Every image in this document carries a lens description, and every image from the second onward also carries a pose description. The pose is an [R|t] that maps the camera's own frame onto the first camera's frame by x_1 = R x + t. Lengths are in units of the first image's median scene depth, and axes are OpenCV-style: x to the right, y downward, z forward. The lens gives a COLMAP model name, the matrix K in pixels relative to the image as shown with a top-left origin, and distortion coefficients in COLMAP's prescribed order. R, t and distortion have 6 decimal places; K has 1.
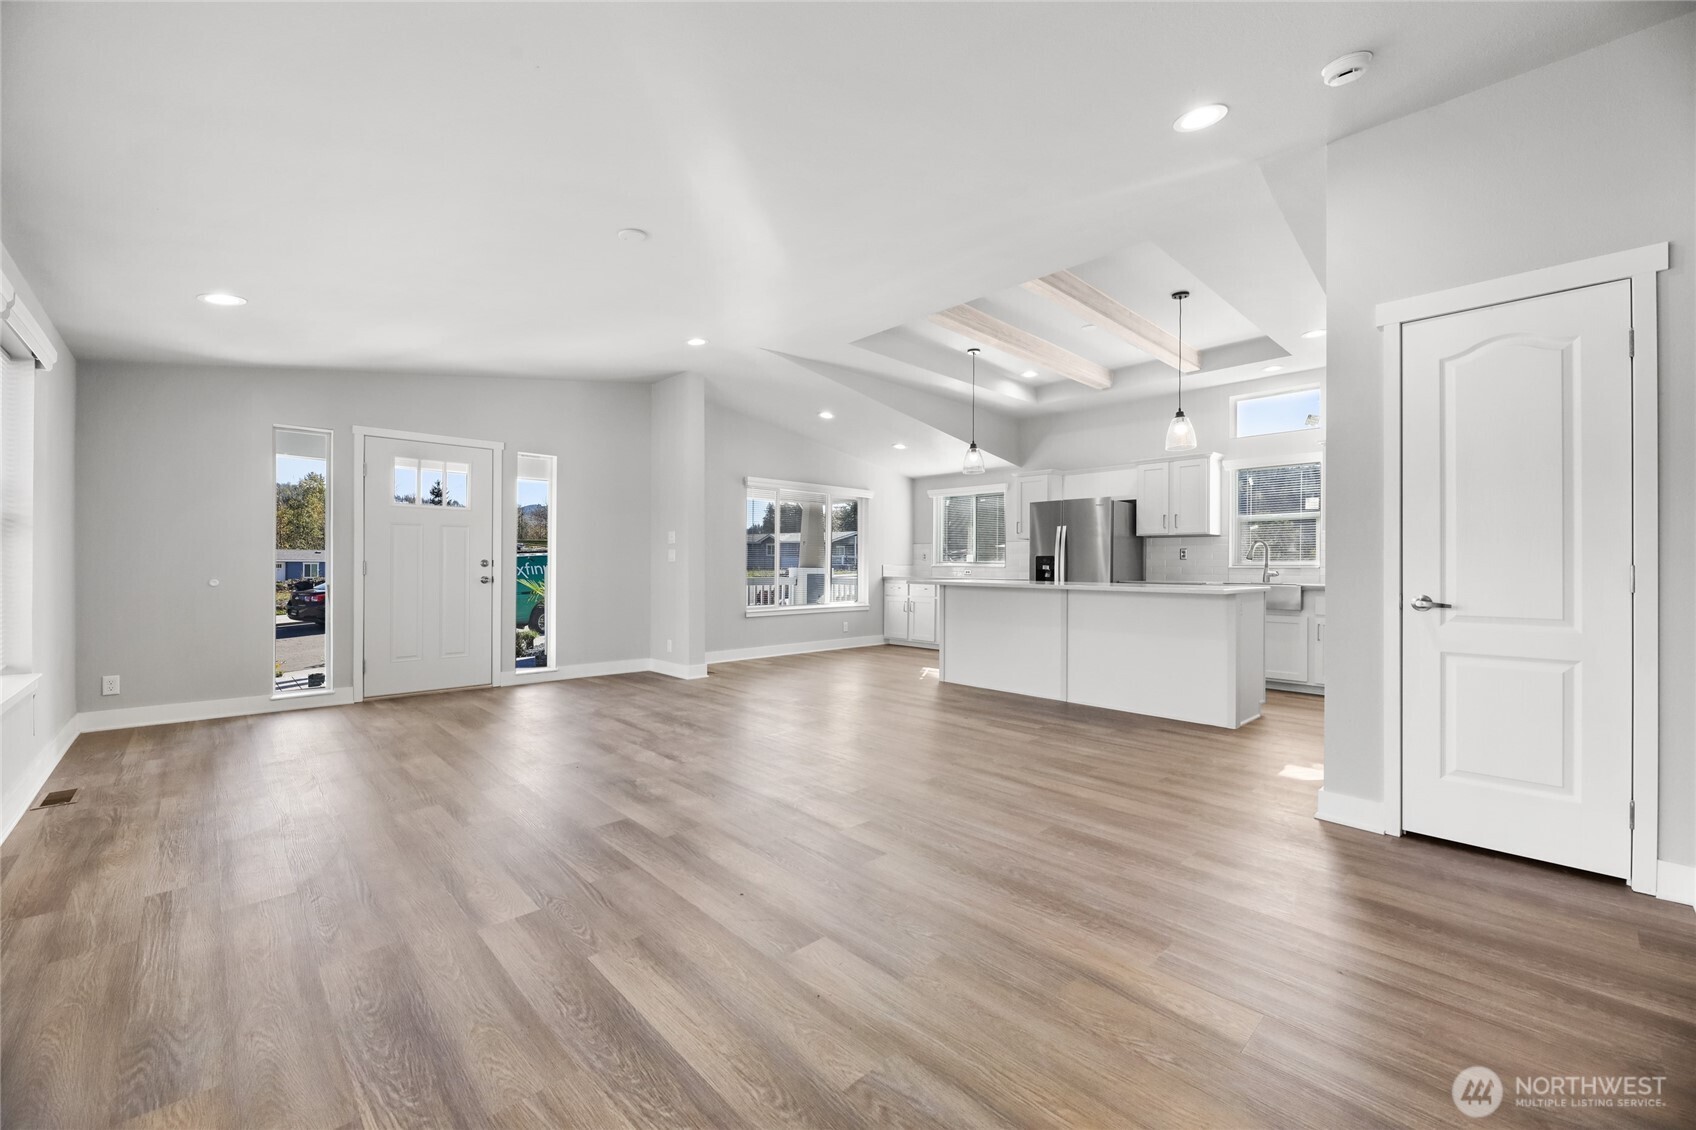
lens RADIAL K [[680.8, 0, 851.3], [0, 680.8, 582.3], [0, 0, 1]] dist [-0.005021, -0.001604]
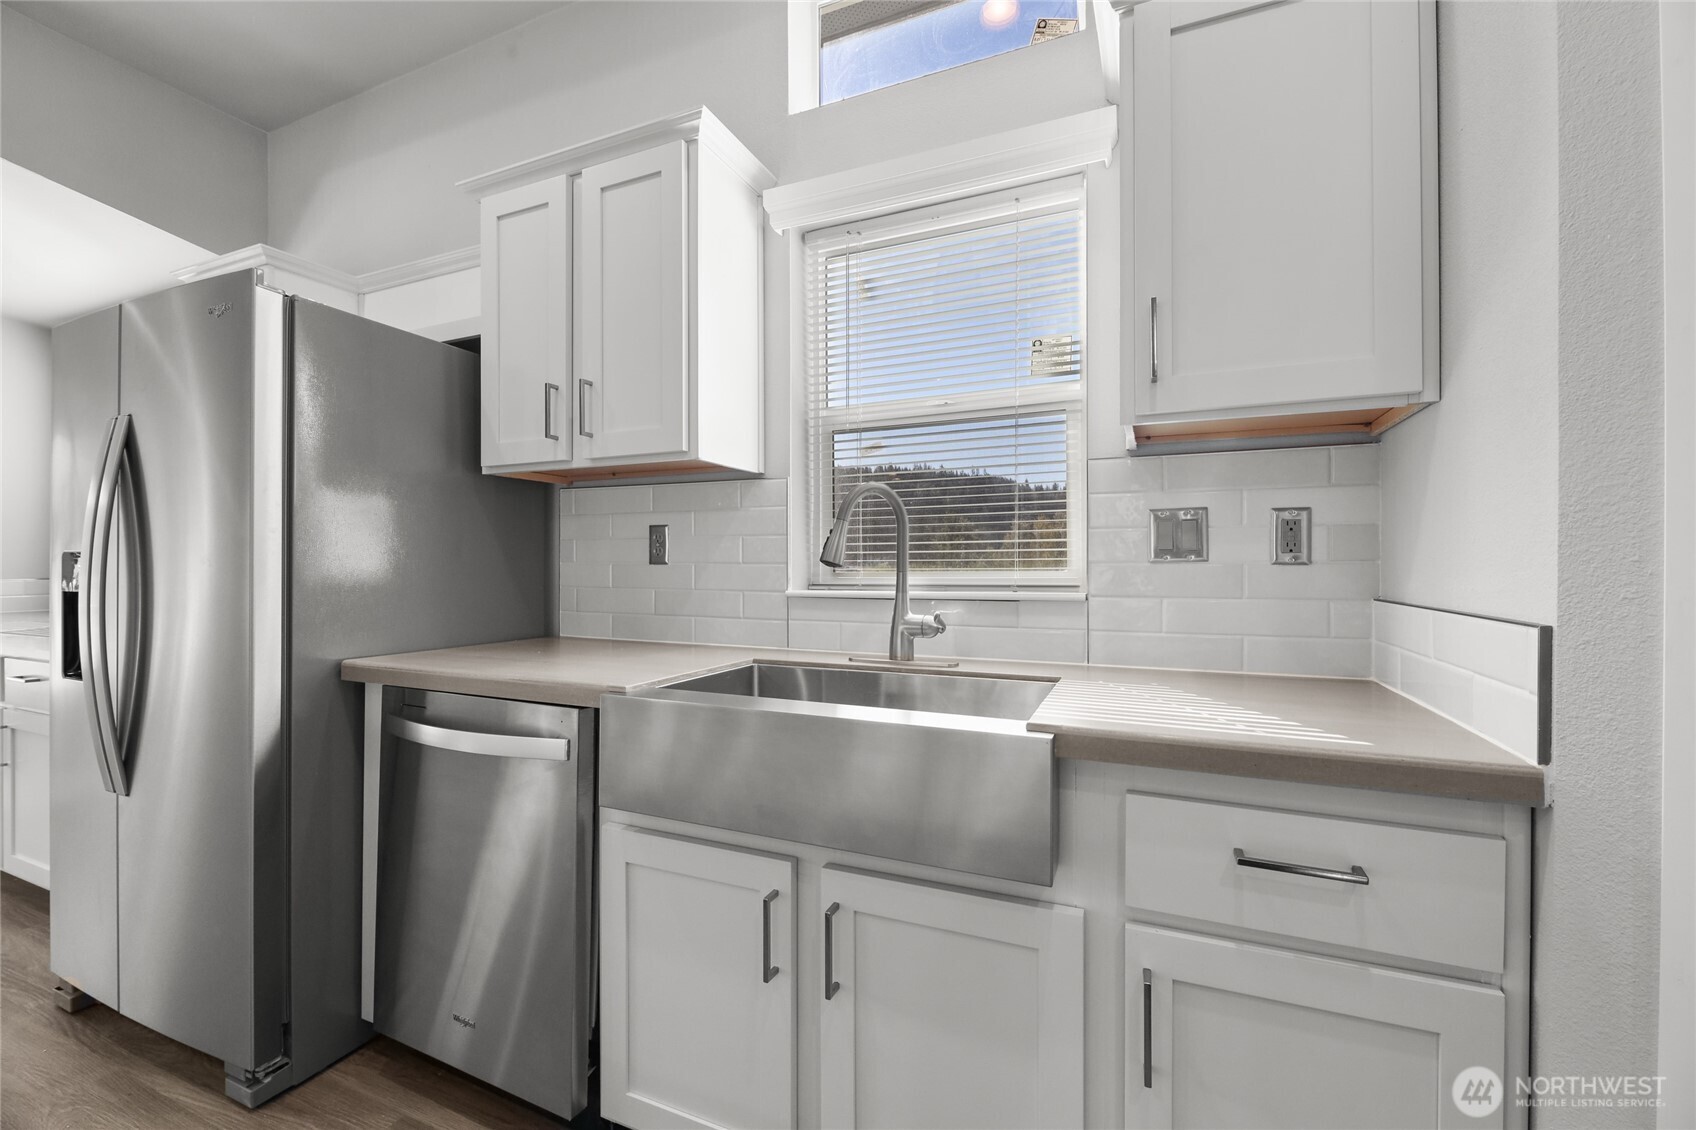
lens RADIAL K [[708.0, 0, 849.6], [0, 708.0, 561.9], [0, 0, 1]] dist [-0.004147, -0.001766]
pose [[0.931737, 0.004751, 0.363102, 0.874322], [0.009534, 0.999250, -0.037538, -0.043678], [-0.363008, 0.038437, 0.930993, 1.348063]]
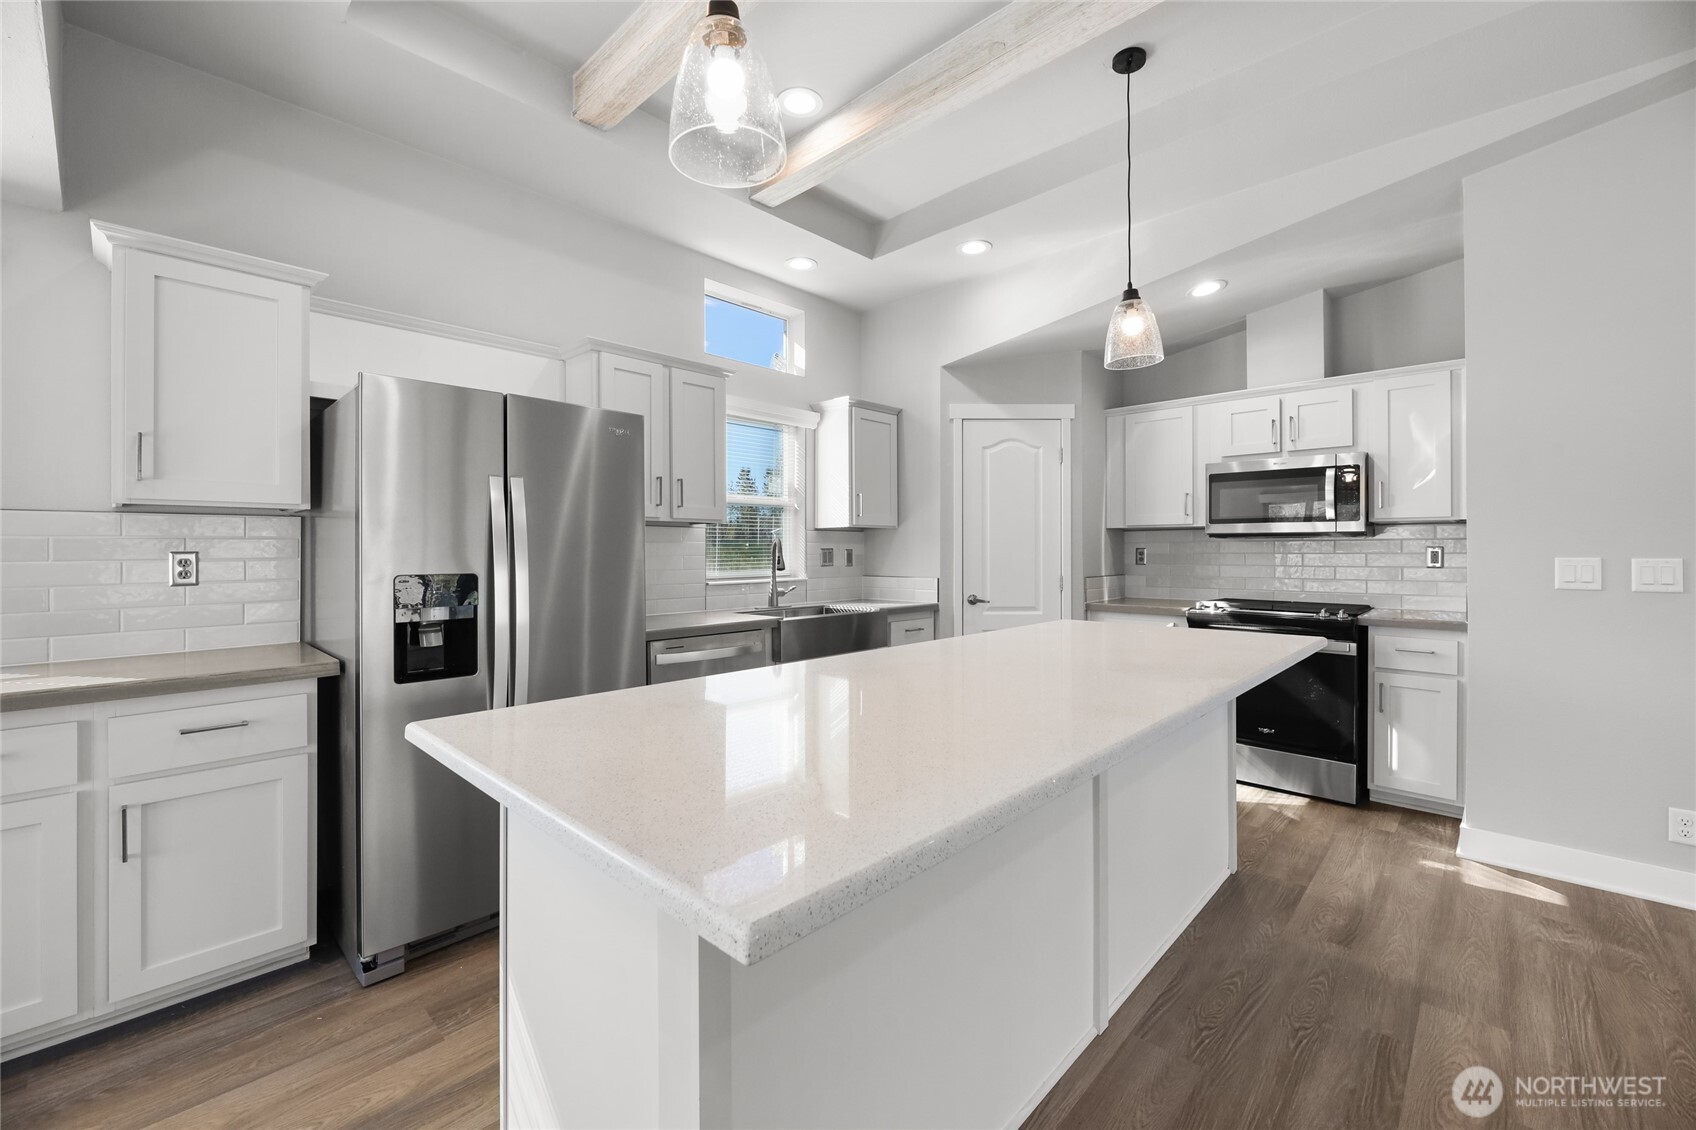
lens RADIAL K [[680.8, 0, 852.4], [0, 680.8, 546.6], [0, 0, 1]] dist [-0.005021, -0.001604]
pose [[-0.040470, 0.000419, 0.999181, -0.015241], [0.029641, 0.999560, 0.000781, -0.090633], [-0.998741, 0.029649, -0.040465, 1.659514]]
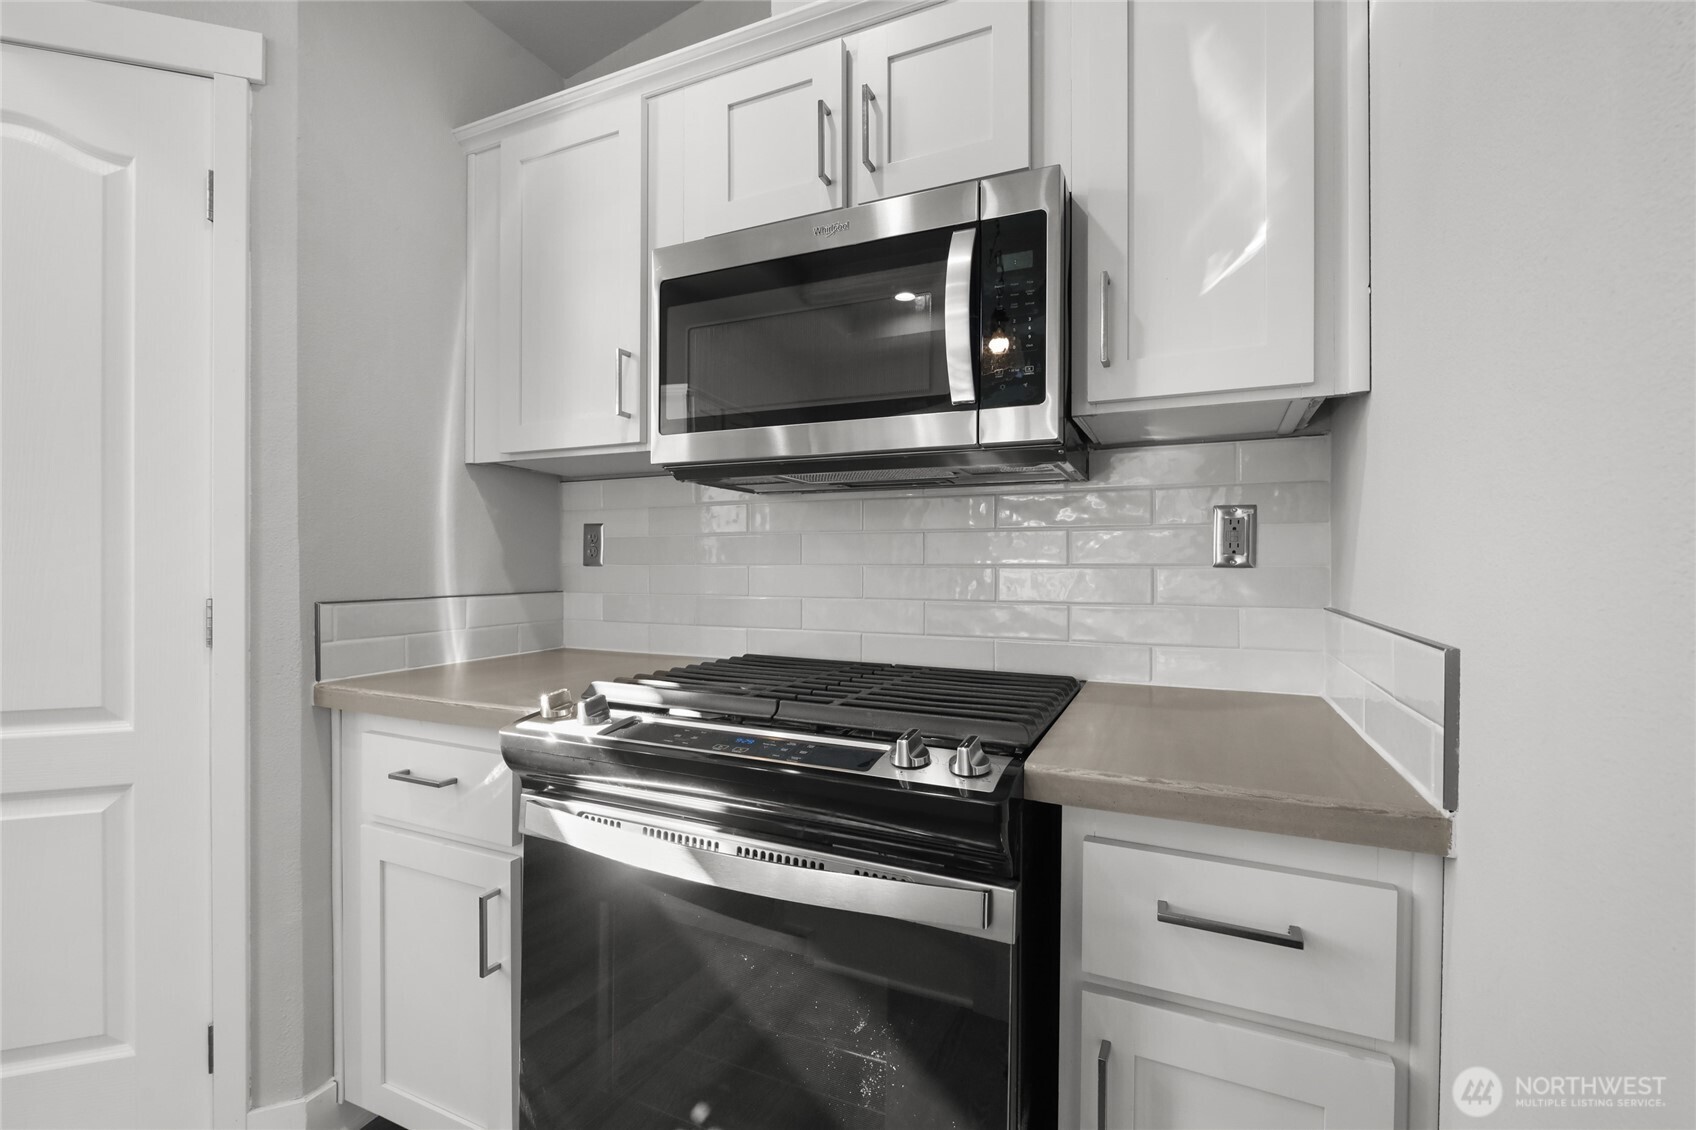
lens RADIAL K [[719.8, 0, 851.4], [0, 719.8, 562.7], [0, 0, 1]] dist [0.000207, -0.000029]
pose [[-0.362848, -0.007309, 0.931820, 0.667930], [0.022941, 0.999596, 0.016774, -0.046509], [-0.931566, 0.027463, -0.362534, 1.085520]]
